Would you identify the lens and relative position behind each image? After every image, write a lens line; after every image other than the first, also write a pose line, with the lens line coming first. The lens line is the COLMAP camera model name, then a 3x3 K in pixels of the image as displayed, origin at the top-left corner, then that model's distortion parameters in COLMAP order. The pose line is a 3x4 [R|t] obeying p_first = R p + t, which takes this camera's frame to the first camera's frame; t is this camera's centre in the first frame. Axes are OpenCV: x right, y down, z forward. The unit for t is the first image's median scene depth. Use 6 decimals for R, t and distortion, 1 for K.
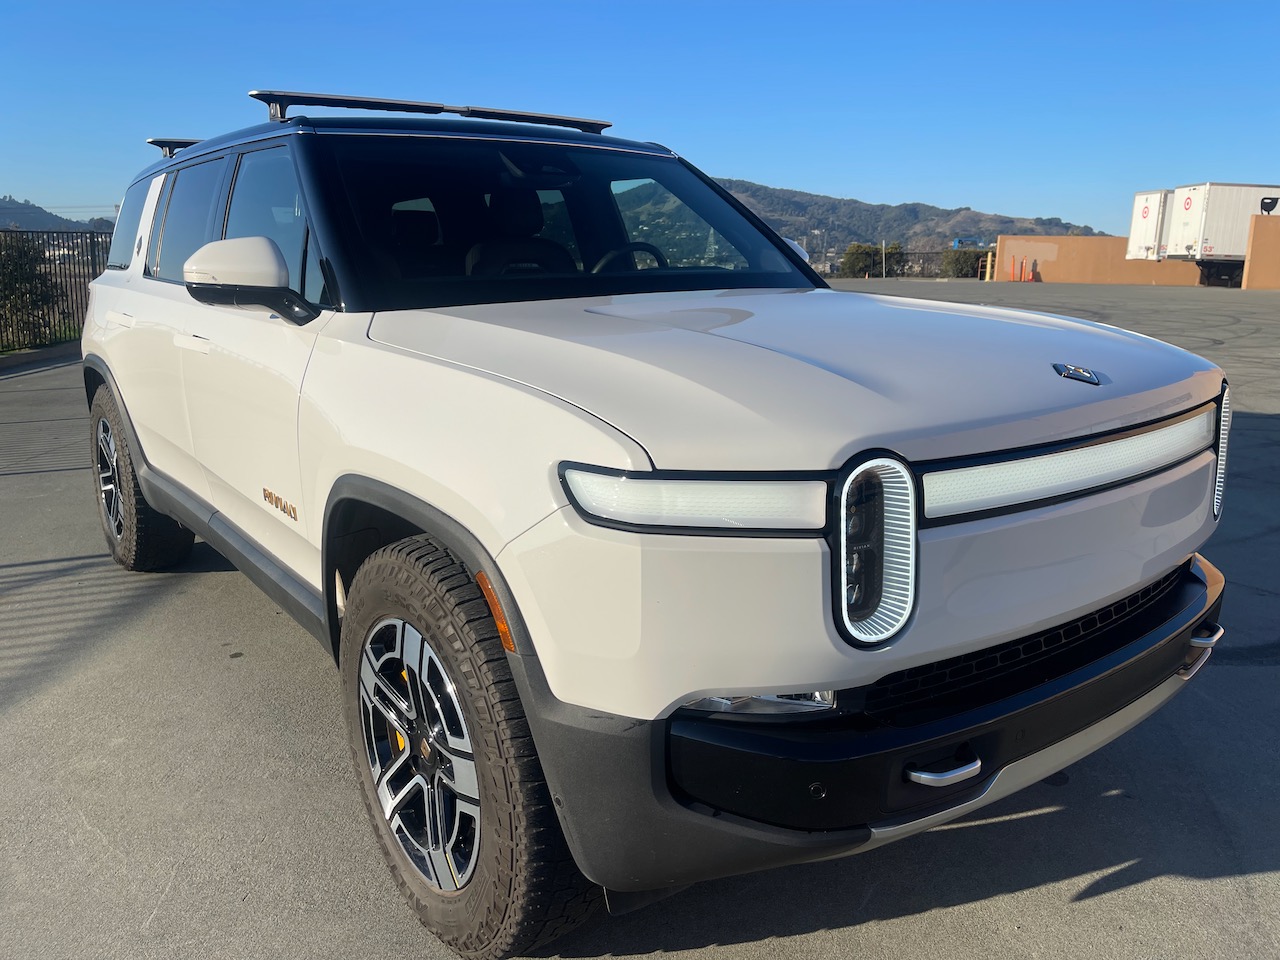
lens RADIAL K [[959.7, 0, 640.0], [0, 959.7, 480.0], [0, 0, 1]] dist [0.043962, -0.002733]
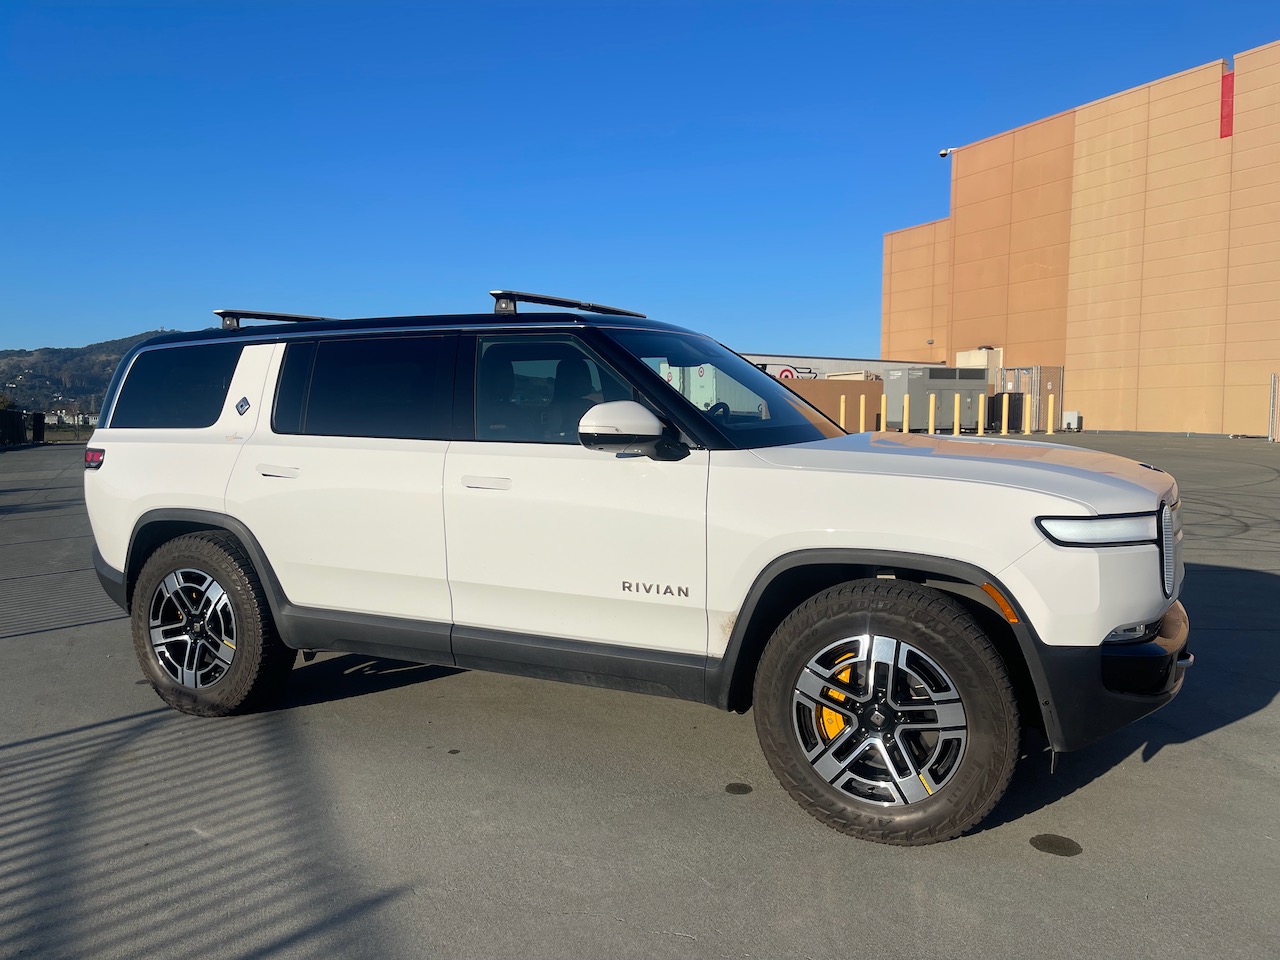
lens RADIAL K [[959.7, 0, 640.0], [0, 959.7, 480.0], [0, 0, 1]] dist [0.043962, -0.002733]
pose [[0.894822, -0.037429, 0.444852, -1.305924], [0.104676, 0.986290, -0.127573, 0.056956], [-0.433978, 0.160720, 0.886472, -0.303229]]
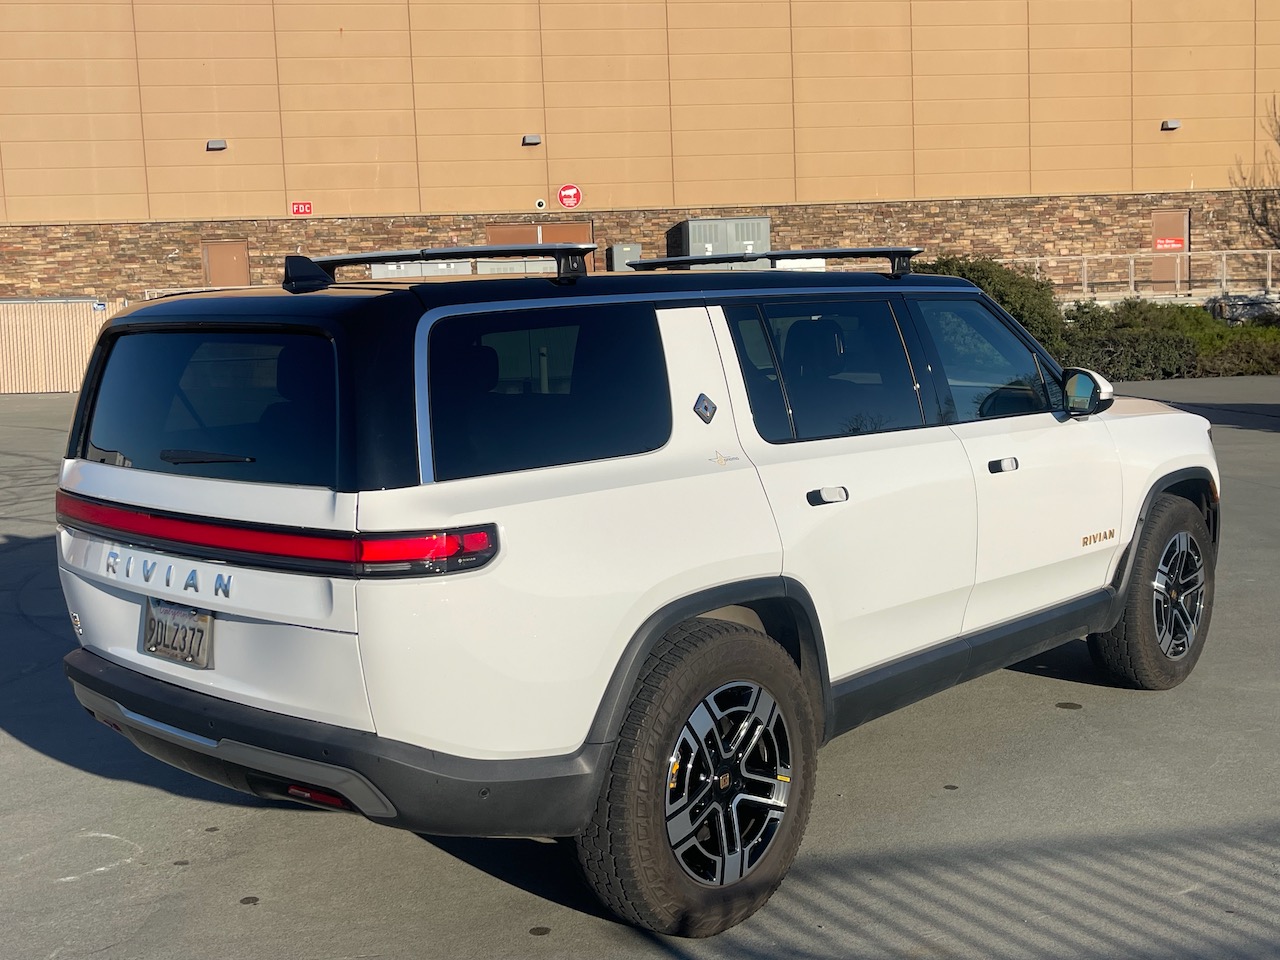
lens RADIAL K [[1402.0, 0, 640.0], [0, 1402.0, 480.0], [0, 0, 1]] dist [0.108747, 0.019998]
pose [[-0.188054, -0.104286, 0.976606, -3.165883], [0.250313, 0.956423, 0.150330, -0.759644], [-0.949726, 0.272727, -0.153755, 2.618951]]
